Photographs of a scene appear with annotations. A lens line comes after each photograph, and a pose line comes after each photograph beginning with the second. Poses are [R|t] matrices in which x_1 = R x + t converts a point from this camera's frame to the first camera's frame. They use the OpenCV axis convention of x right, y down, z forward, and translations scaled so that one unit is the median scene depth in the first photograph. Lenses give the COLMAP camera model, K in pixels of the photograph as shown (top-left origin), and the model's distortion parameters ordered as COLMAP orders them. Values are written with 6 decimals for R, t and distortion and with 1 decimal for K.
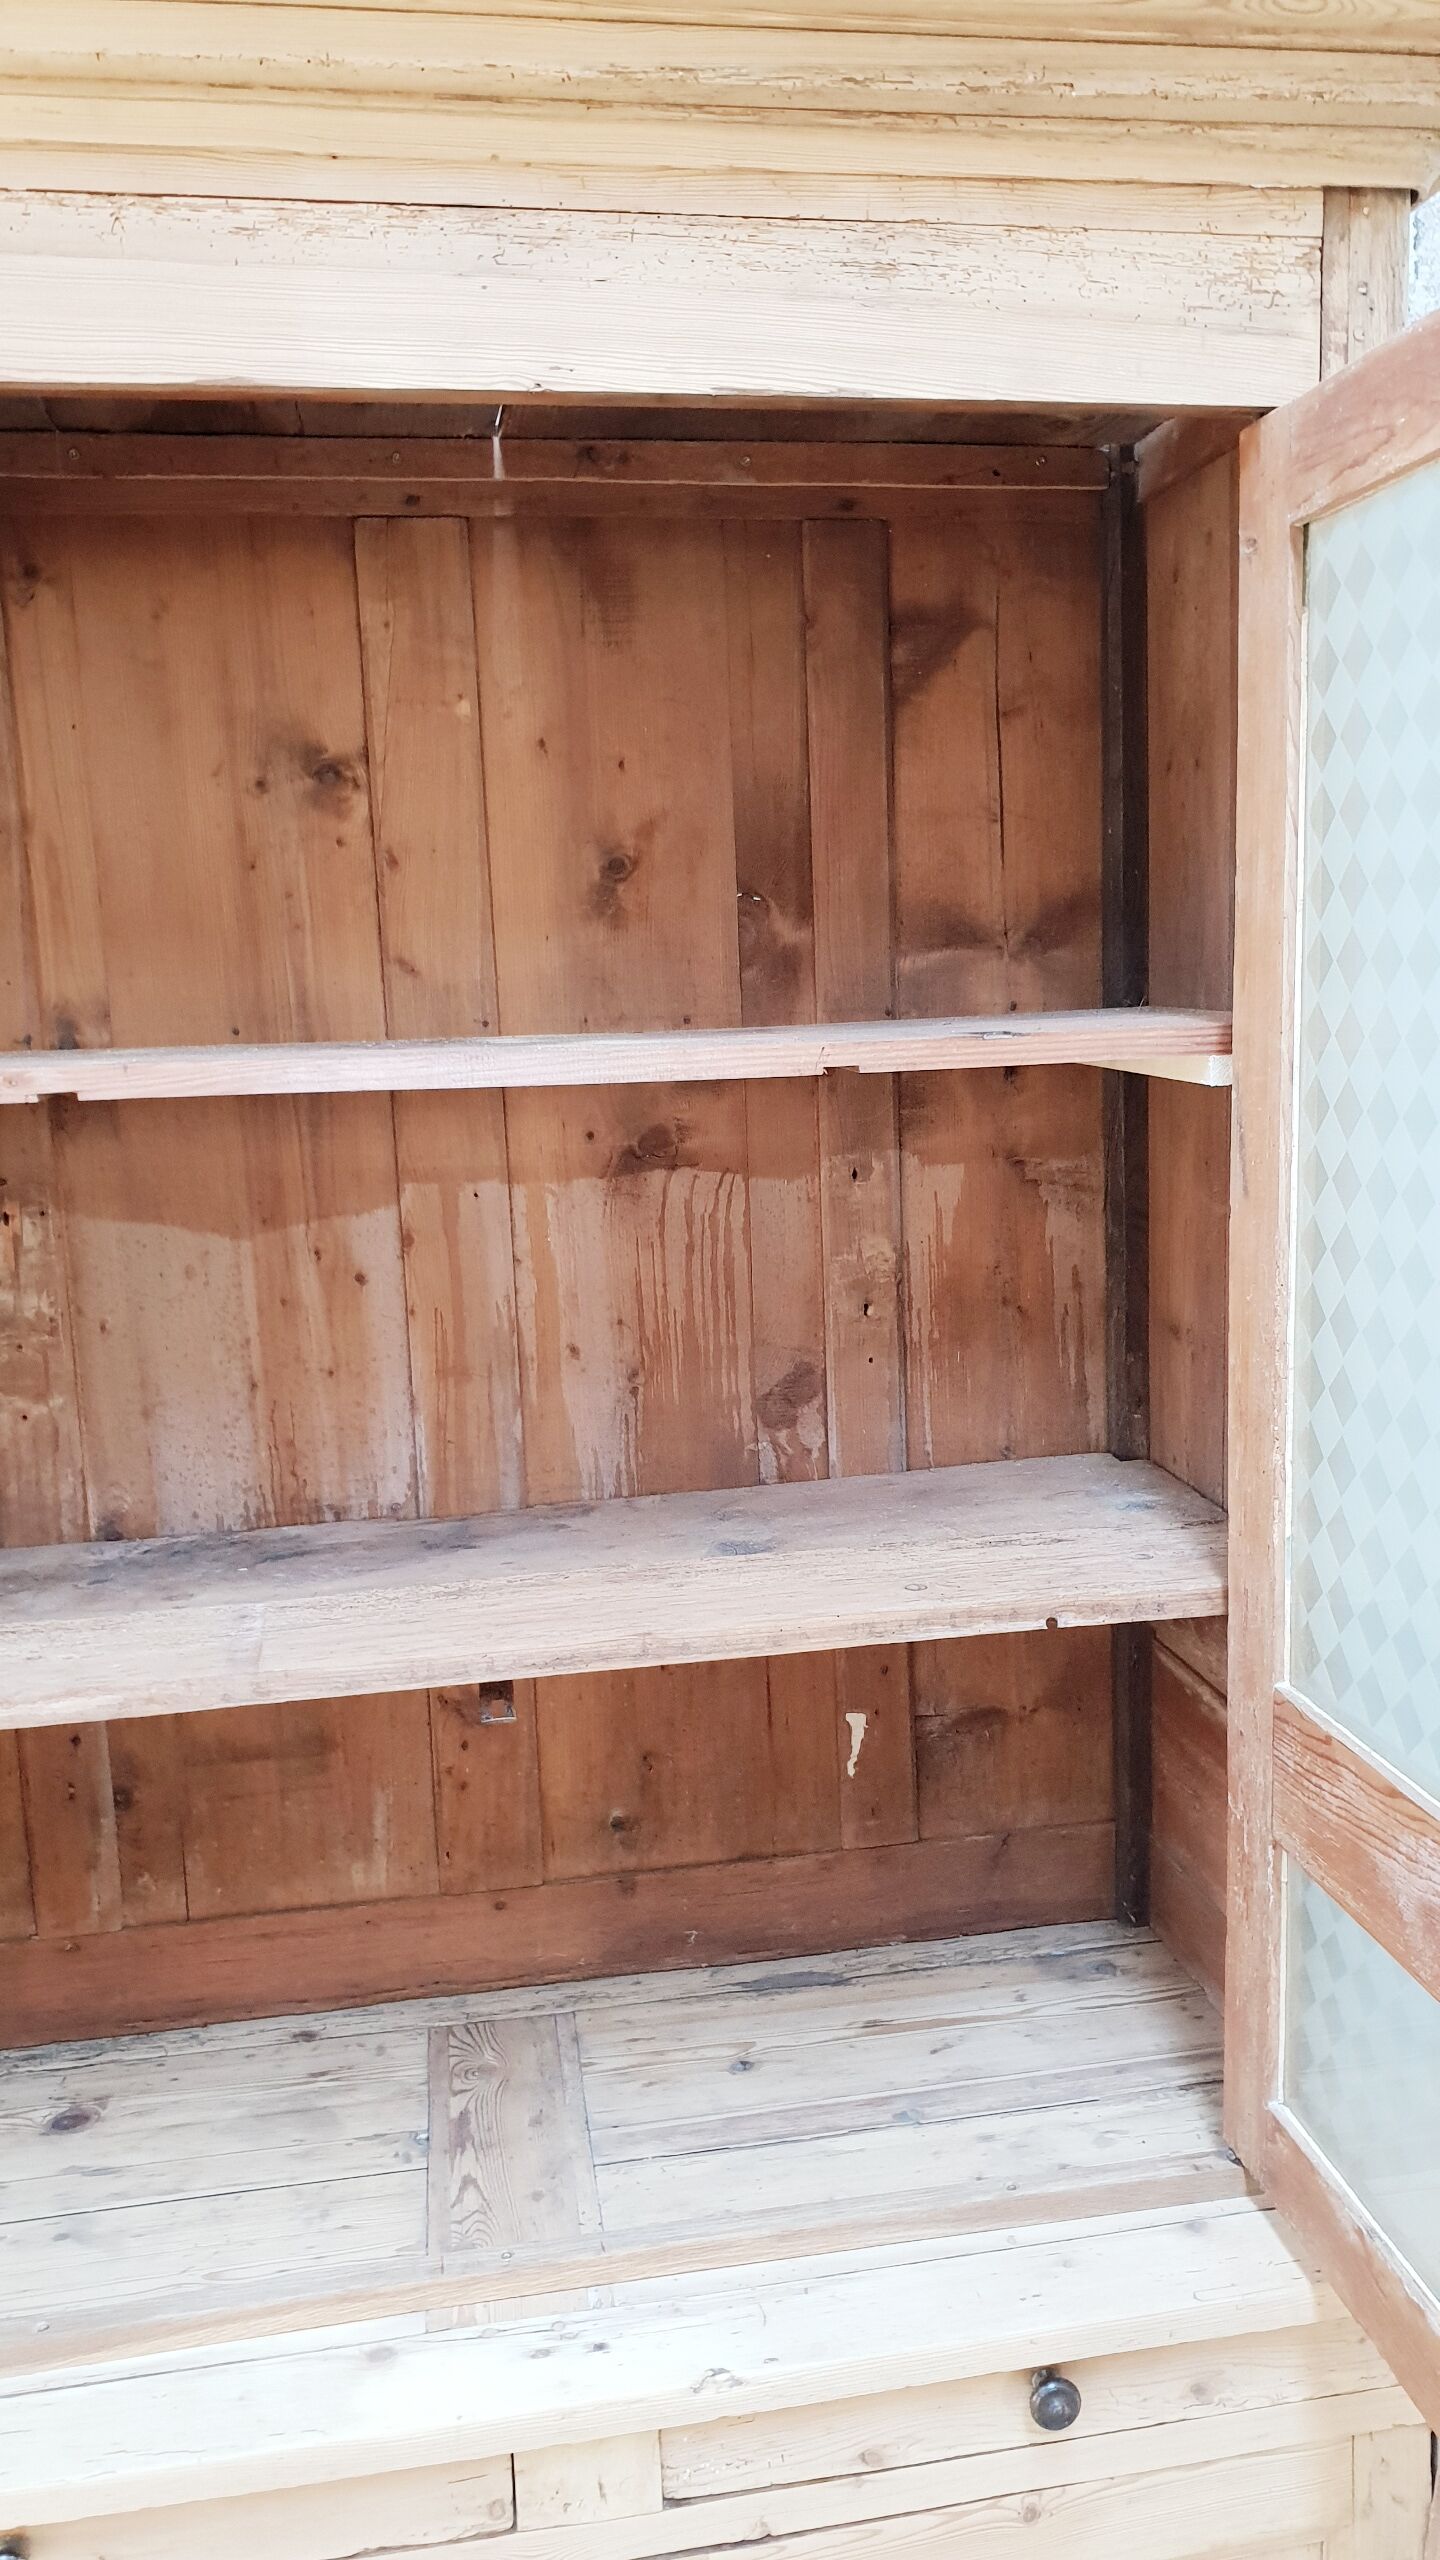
lens RADIAL K [[2002.7, 0, 745.0], [0, 2002.7, 1281.9], [0, 0, 1]] dist [-0.002438, 0.026797]
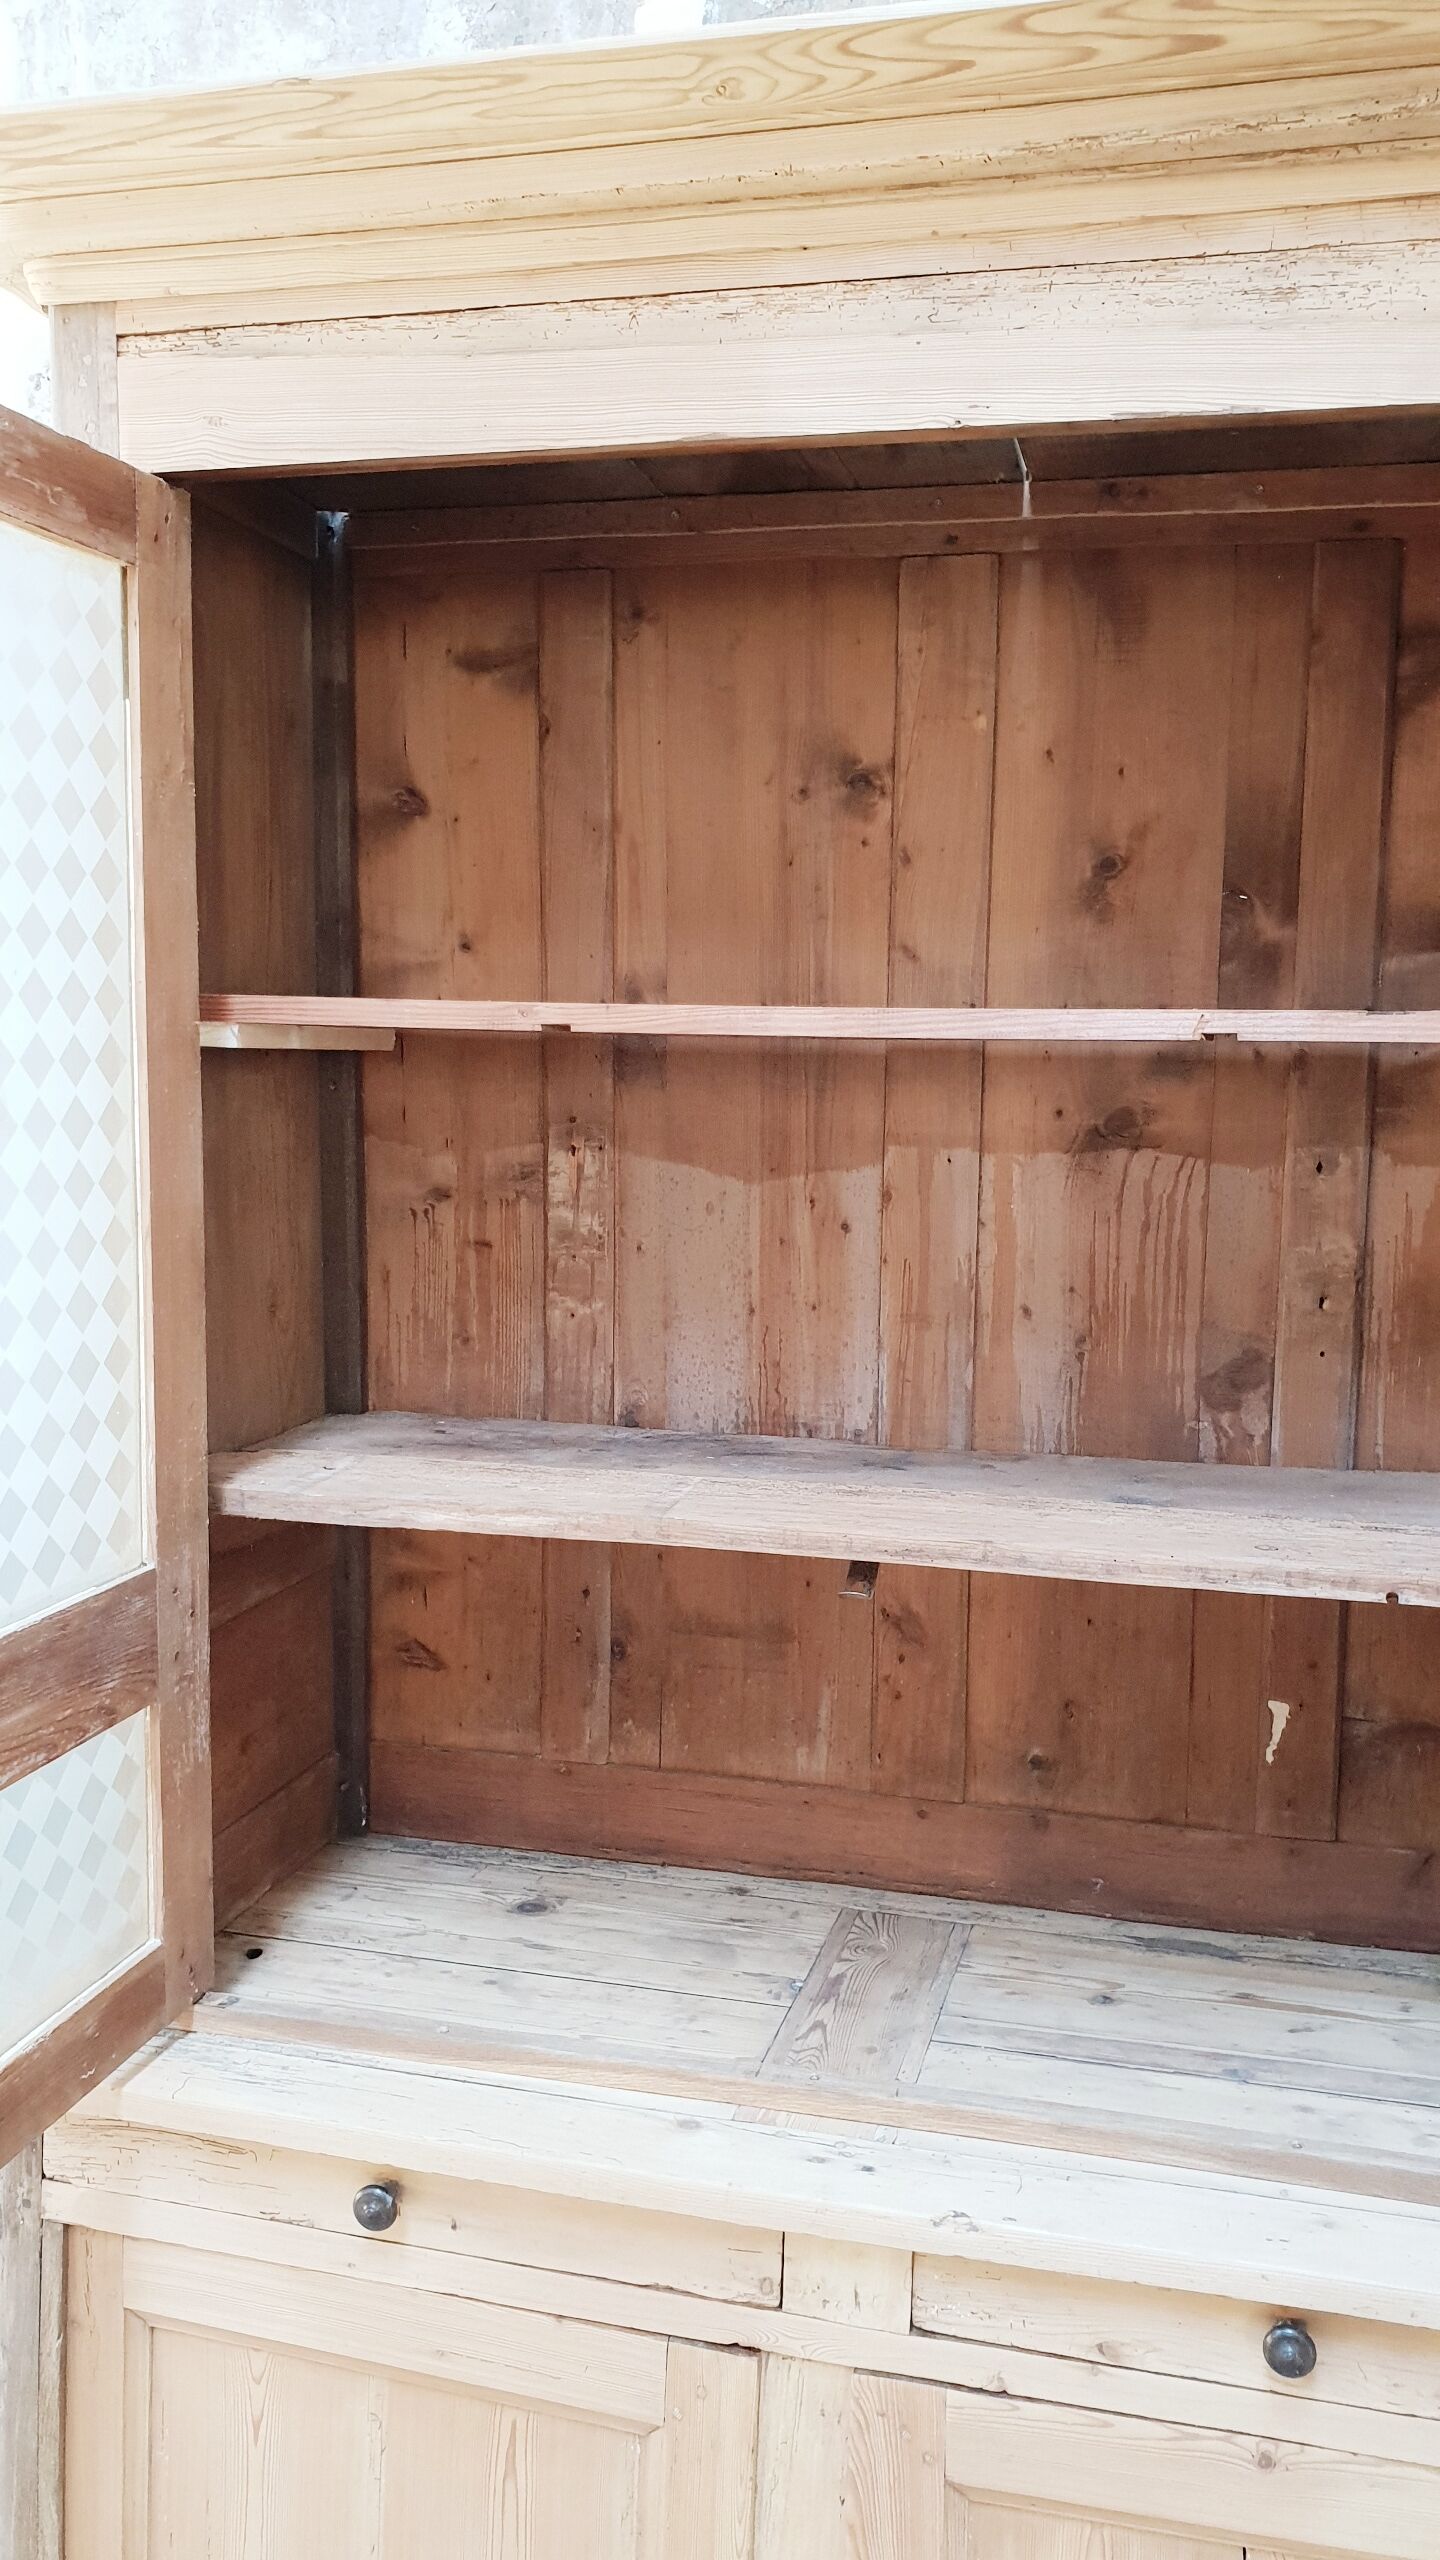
lens RADIAL K [[2002.7, 0, 745.0], [0, 2002.7, 1281.9], [0, 0, 1]] dist [-0.002438, 0.026797]
pose [[0.915270, 0.092963, -0.391967, 0.207958], [-0.108646, 0.993918, -0.017967, 0.058425], [0.387912, 0.059030, 0.919804, -0.060243]]
